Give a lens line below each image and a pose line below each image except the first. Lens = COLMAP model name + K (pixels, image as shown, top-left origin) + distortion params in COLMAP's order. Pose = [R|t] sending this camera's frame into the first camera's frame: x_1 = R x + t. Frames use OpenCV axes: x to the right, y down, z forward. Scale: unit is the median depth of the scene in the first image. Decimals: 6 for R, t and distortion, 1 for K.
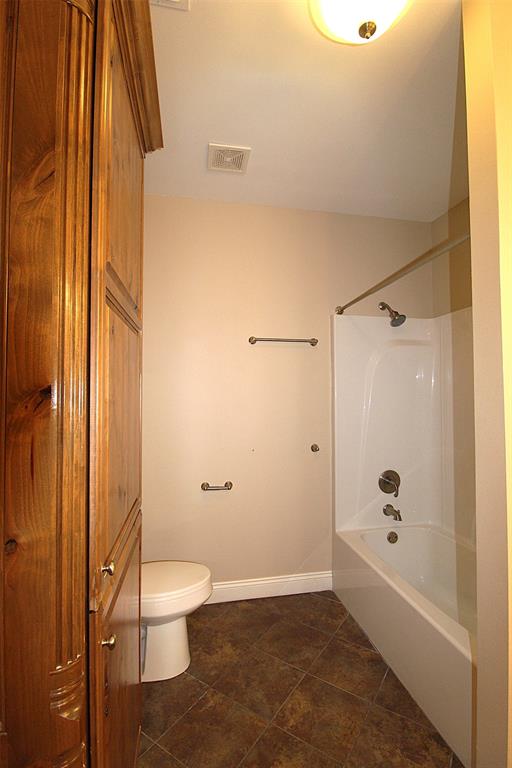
lens RADIAL K [[361.6, 0, 256.0], [0, 361.6, 384.0], [0, 0, 1]] dist [-0.023885, -0.008408]
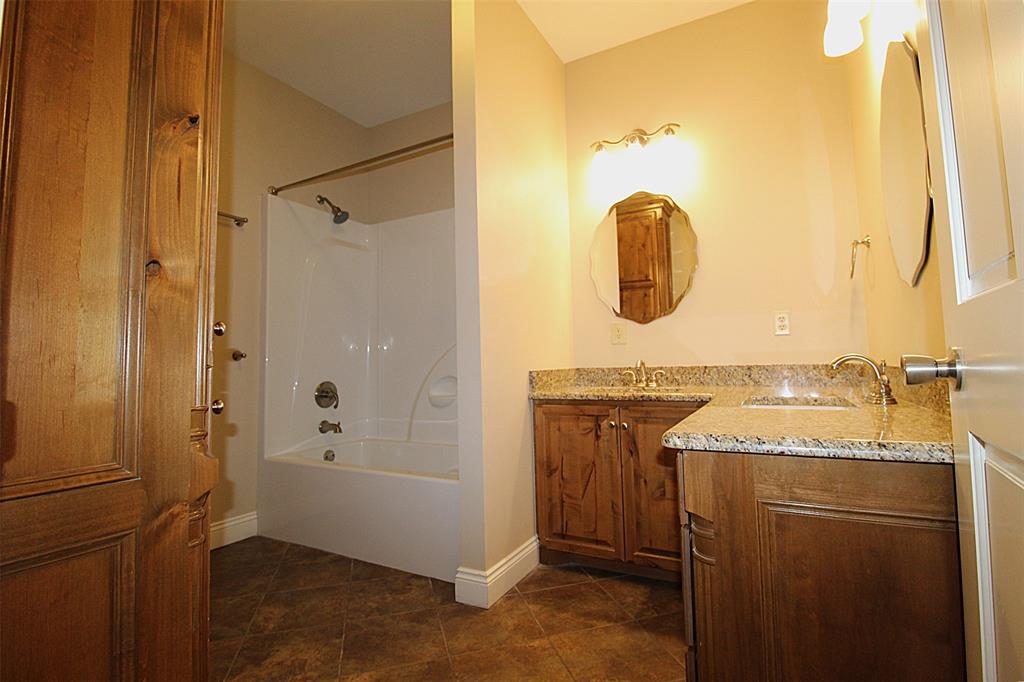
lens RADIAL K [[487.0, 0, 512.0], [0, 487.0, 341.0], [0, 0, 1]] dist [0.019555, -0.027056]
pose [[0.641538, 0.031476, 0.766445, -0.353601], [-0.010950, 0.999432, -0.031879, 0.226394], [-0.767013, 0.012059, 0.641518, -0.179271]]
